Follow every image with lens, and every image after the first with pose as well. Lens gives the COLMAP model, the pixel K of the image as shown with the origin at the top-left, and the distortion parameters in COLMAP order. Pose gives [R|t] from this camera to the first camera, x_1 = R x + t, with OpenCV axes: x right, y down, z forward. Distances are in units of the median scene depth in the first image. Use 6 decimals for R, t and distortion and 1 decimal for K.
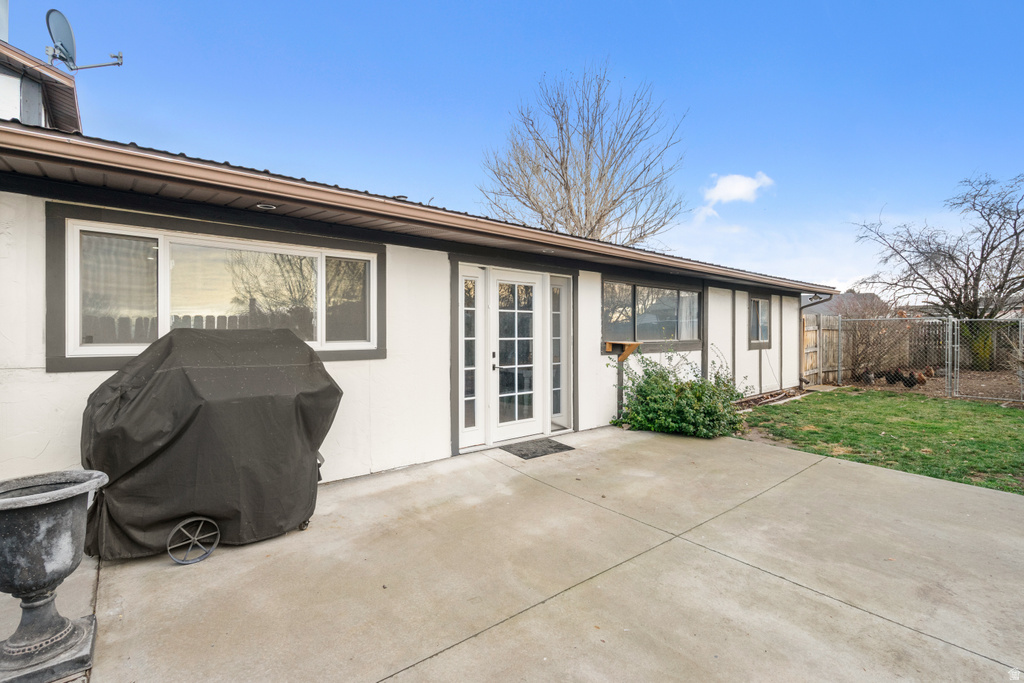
lens RADIAL K [[471.0, 0, 514.4], [0, 471.0, 333.6], [0, 0, 1]] dist [-0.001230, 0.001199]
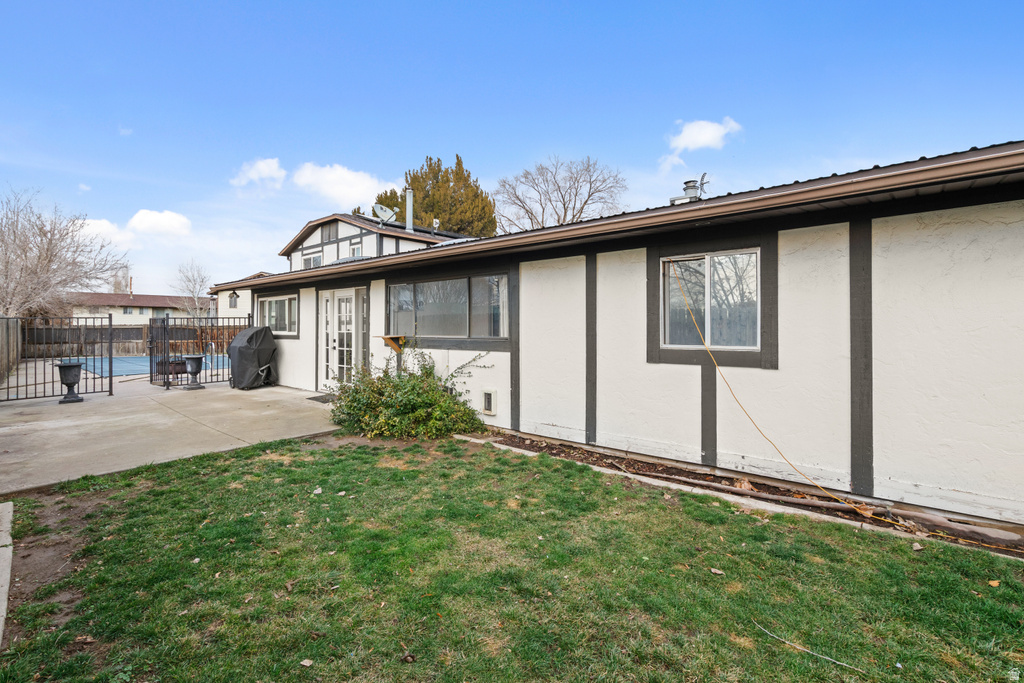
lens RADIAL K [[471.0, 0, 514.5], [0, 471.0, 336.3], [0, 0, 1]] dist [-0.001230, 0.001199]
pose [[0.163719, 0.004177, -0.986498, 1.635769], [-0.018111, 0.999835, 0.001228, 0.012987], [0.986341, 0.017666, 0.163768, 1.268005]]
